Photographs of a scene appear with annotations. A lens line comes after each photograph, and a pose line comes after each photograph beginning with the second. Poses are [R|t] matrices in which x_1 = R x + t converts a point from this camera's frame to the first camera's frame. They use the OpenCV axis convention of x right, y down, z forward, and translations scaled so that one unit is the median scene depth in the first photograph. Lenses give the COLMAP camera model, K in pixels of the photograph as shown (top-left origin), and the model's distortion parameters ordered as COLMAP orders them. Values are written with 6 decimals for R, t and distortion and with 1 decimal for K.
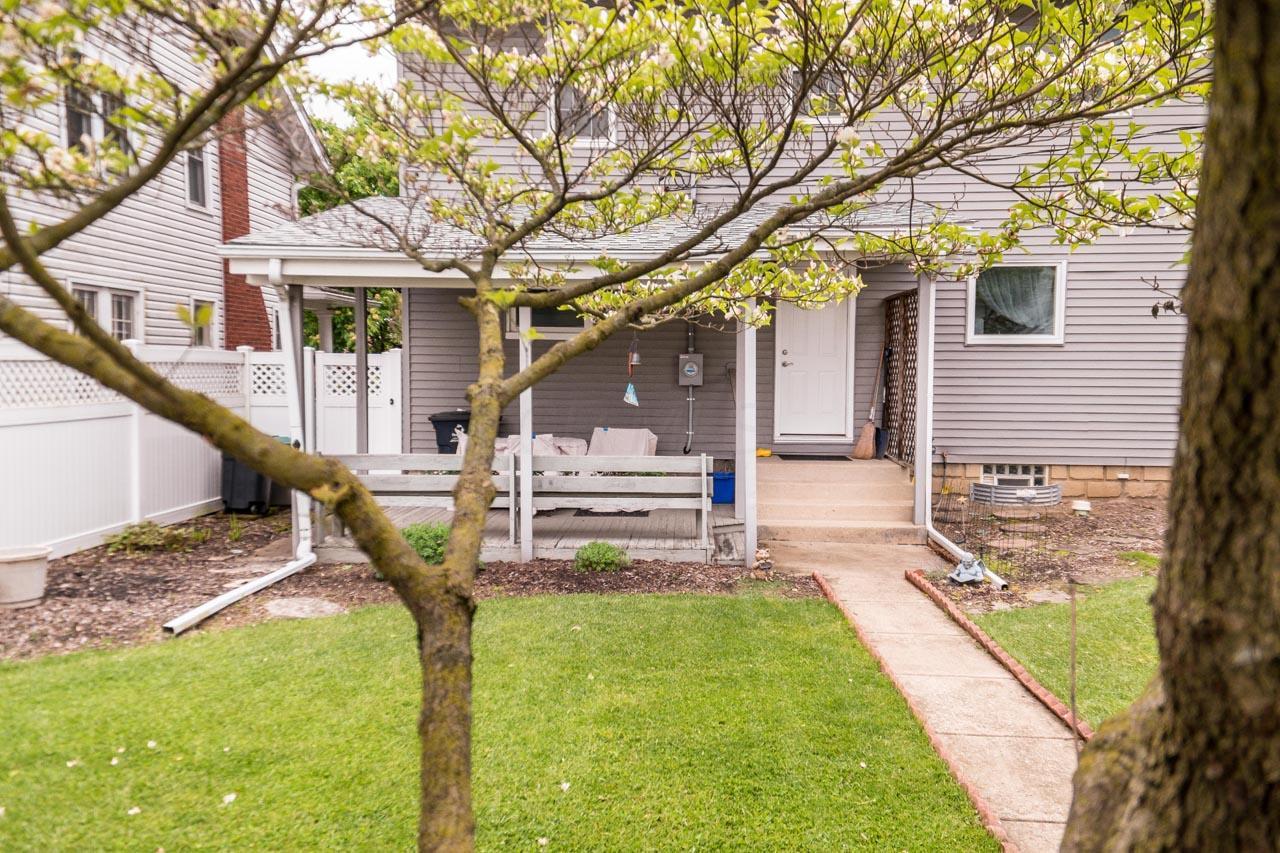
lens RADIAL K [[1030.3, 0, 655.0], [0, 1030.3, 425.8], [0, 0, 1]] dist [0.192350, -0.158876]
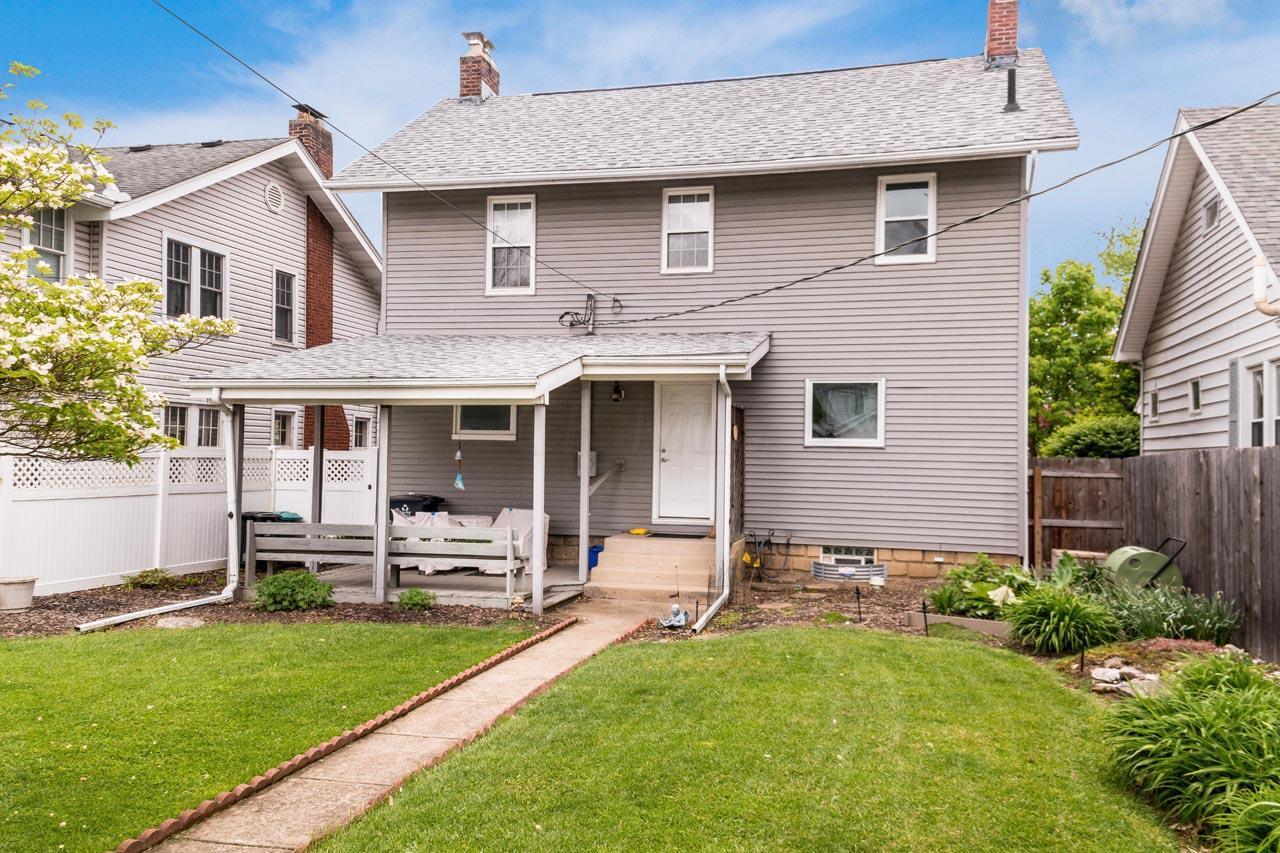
lens RADIAL K [[992.5, 0, 640.0], [0, 992.5, 426.5], [0, 0, 1]] dist [0.174531, -0.138433]
pose [[0.975161, 0.000276, -0.221497, 0.568451], [-0.020607, 0.995775, -0.089482, 0.011685], [0.220537, 0.091823, 0.971047, -0.264096]]
